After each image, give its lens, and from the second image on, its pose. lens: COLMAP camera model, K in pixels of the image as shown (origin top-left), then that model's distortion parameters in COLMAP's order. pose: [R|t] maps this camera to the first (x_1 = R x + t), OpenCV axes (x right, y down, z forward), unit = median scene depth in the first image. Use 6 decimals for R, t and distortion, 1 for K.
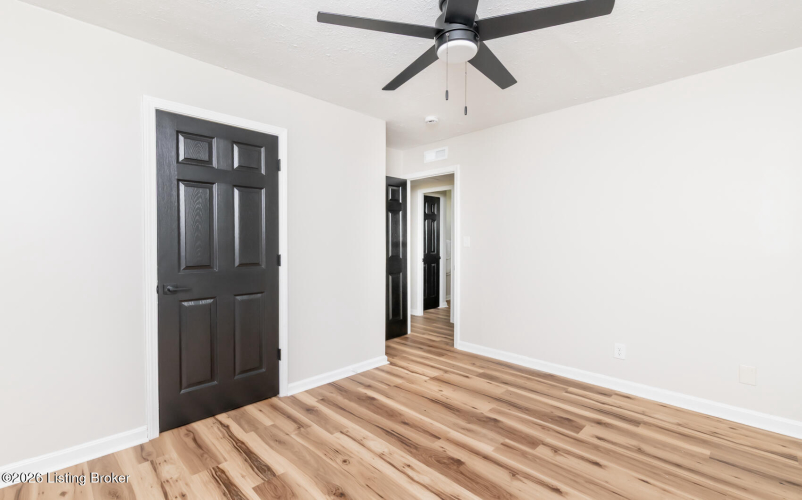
lens RADIAL K [[353.9, 0, 399.6], [0, 353.9, 246.8], [0, 0, 1]] dist [0.009454, -0.000079]
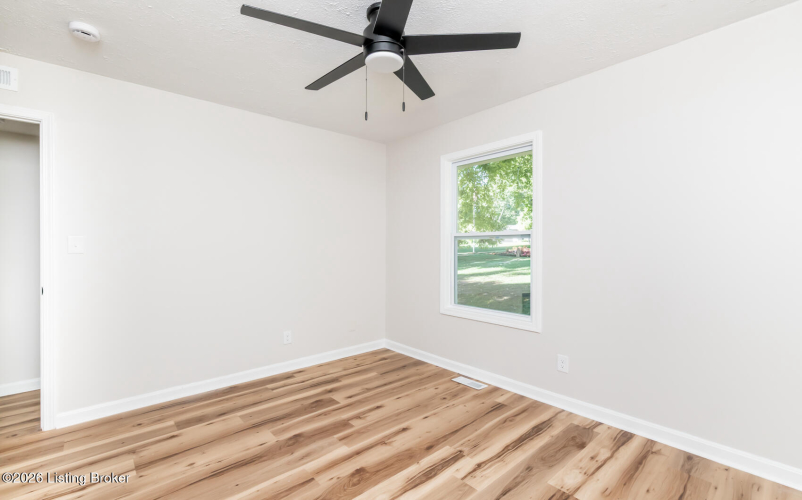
lens RADIAL K [[353.9, 0, 399.6], [0, 353.9, 246.8], [0, 0, 1]] dist [0.009454, -0.000079]
pose [[0.068833, -0.006854, 0.997605, -0.668460], [0.015635, 0.999861, 0.005790, -0.012438], [-0.997506, 0.015199, 0.068931, 0.681555]]
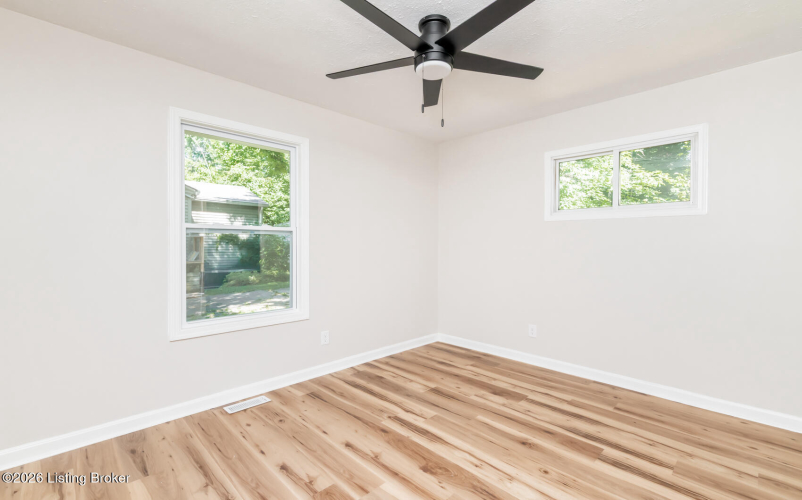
lens RADIAL K [[353.9, 0, 399.6], [0, 353.9, 246.8], [0, 0, 1]] dist [0.009454, -0.000079]
pose [[-0.999931, -0.007793, 0.008767, 0.195026], [-0.007644, 0.999828, 0.016922, -0.008699], [-0.008897, 0.016854, -0.999818, 1.631825]]
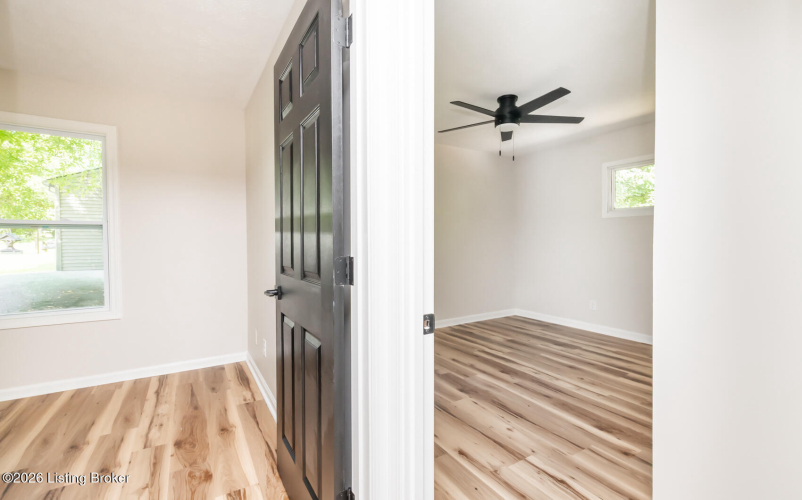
lens RADIAL K [[353.9, 0, 399.6], [0, 353.9, 246.8], [0, 0, 1]] dist [0.009454, -0.000079]
pose [[-0.973309, -0.002784, 0.229481, 0.212711], [0.003901, 0.999581, 0.028672, -0.000075], [-0.229465, 0.028802, -0.972891, 2.203940]]
